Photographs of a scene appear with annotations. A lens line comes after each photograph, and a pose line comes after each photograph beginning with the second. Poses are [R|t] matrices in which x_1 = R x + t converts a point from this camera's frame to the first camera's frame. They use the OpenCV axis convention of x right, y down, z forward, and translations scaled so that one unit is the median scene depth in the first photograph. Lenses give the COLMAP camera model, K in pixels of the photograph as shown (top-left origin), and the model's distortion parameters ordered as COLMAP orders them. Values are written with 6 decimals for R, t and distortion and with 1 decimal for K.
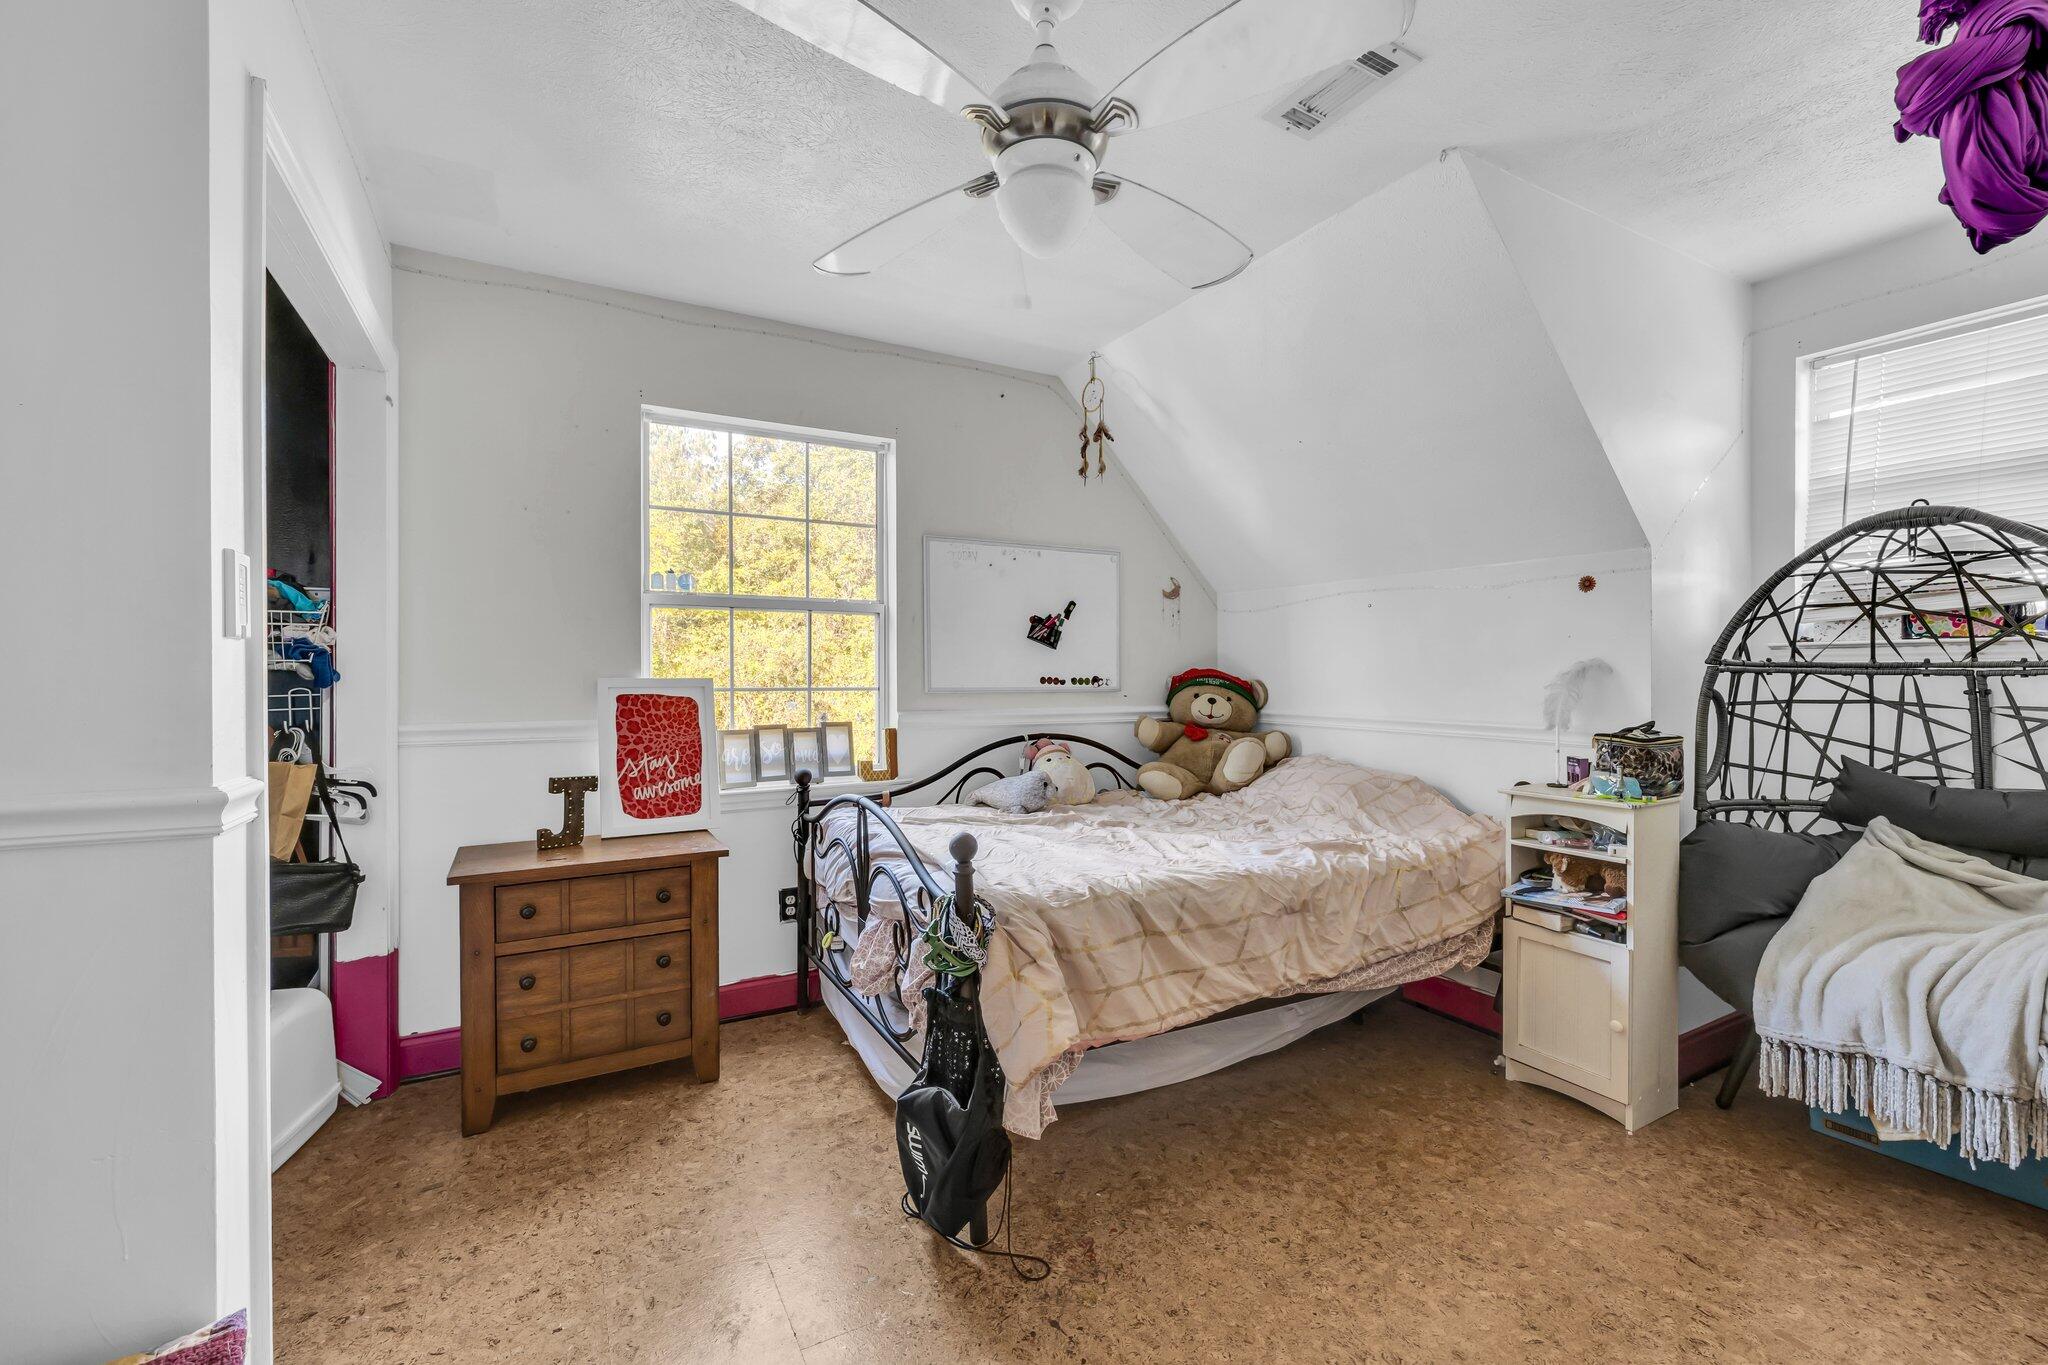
lens RADIAL K [[850.2, 0, 1024.0], [0, 850.2, 682.5], [0, 0, 1]] dist [0.000754, -0.000006]
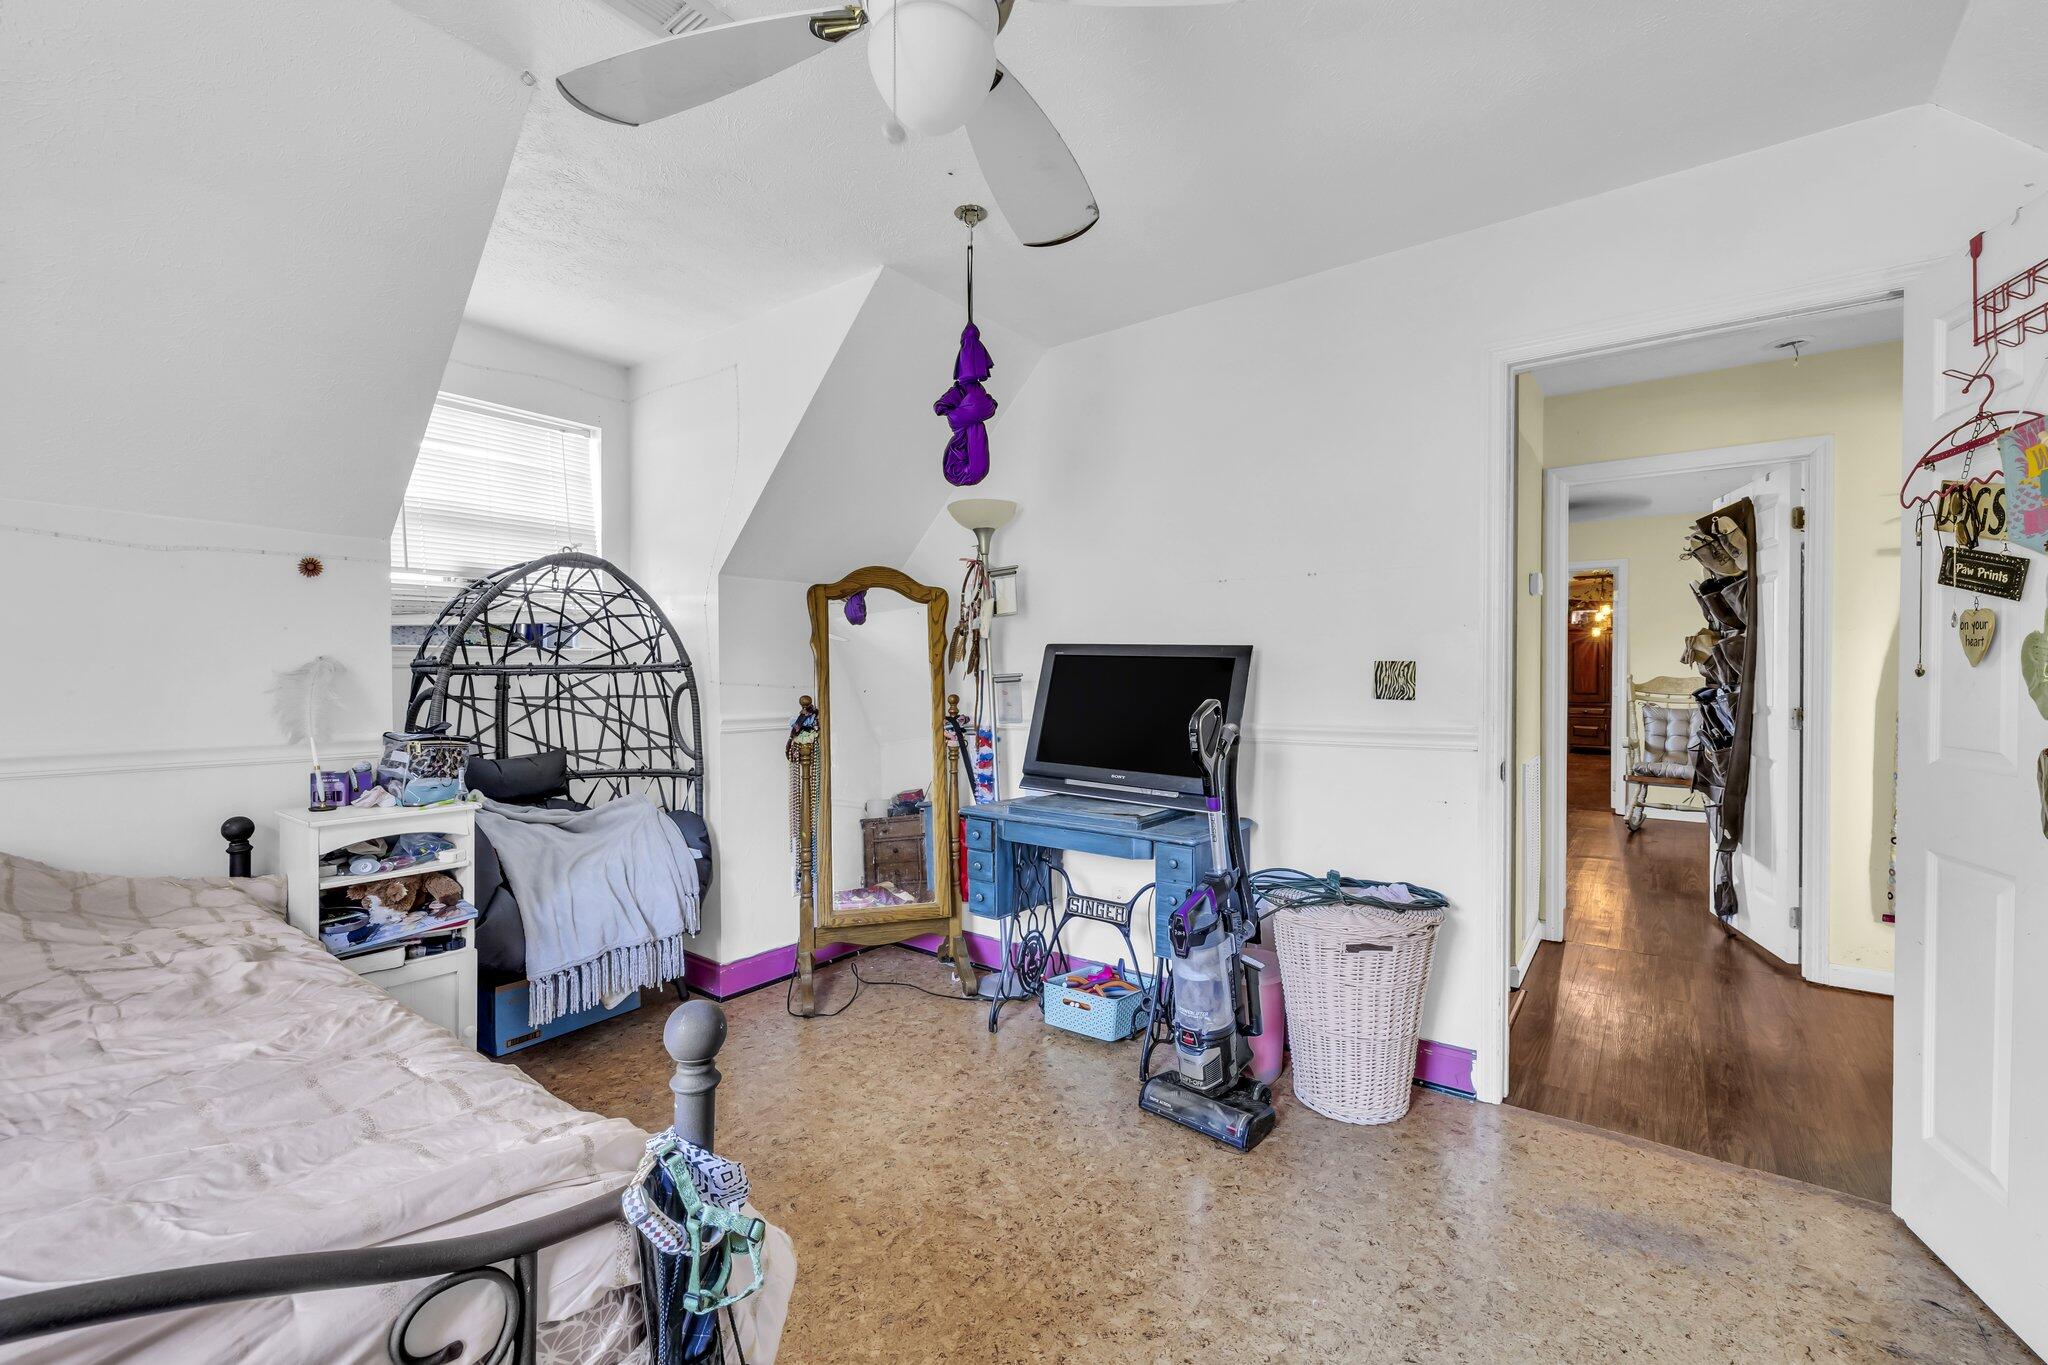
lens RADIAL K [[850.2, 0, 1024.0], [0, 850.2, 682.5], [0, 0, 1]] dist [0.000754, -0.000006]
pose [[-0.399523, -0.009155, 0.916678, -0.443328], [0.011990, 0.999812, 0.015211, -0.006722], [-0.916645, 0.017068, -0.399338, 0.774707]]
